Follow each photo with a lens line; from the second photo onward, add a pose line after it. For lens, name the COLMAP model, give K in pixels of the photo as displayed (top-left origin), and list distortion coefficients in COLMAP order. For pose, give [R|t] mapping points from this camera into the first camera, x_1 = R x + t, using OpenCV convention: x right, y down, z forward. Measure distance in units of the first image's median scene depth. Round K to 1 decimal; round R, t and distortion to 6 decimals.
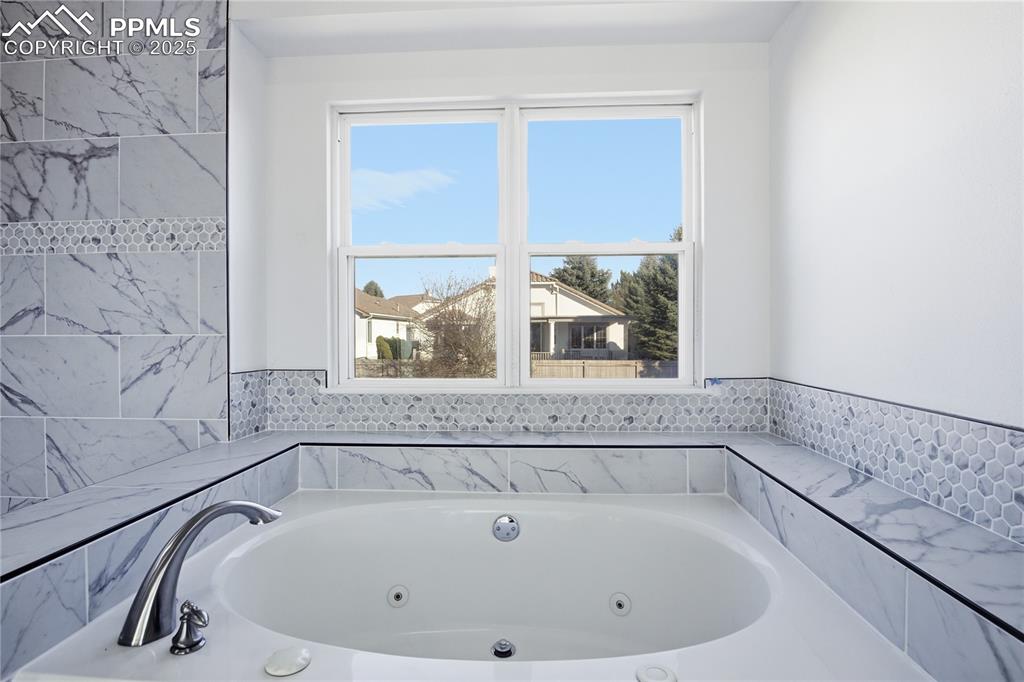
lens RADIAL K [[504.9, 0, 518.1], [0, 504.9, 339.0], [0, 0, 1]] dist [-0.026501, -0.003345]
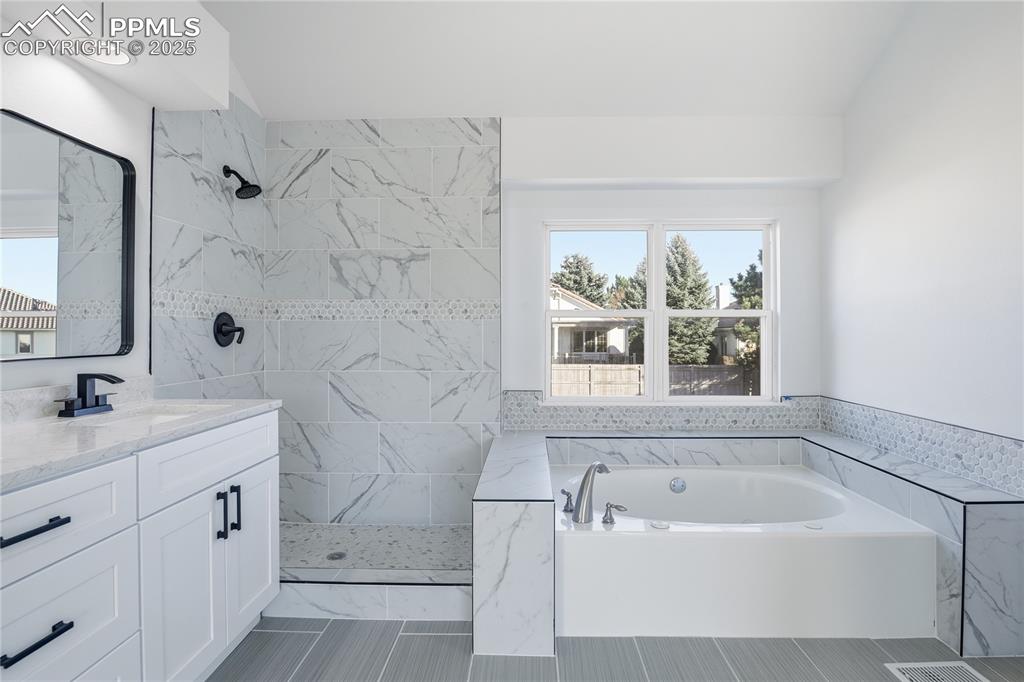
lens RADIAL K [[504.9, 0, 516.7], [0, 504.9, 333.1], [0, 0, 1]] dist [-0.026501, -0.003345]
pose [[0.999851, 0.002583, 0.017087, -0.552033], [-0.002346, 0.999901, -0.013901, -0.109325], [-0.017121, 0.013858, 0.999757, -0.654438]]
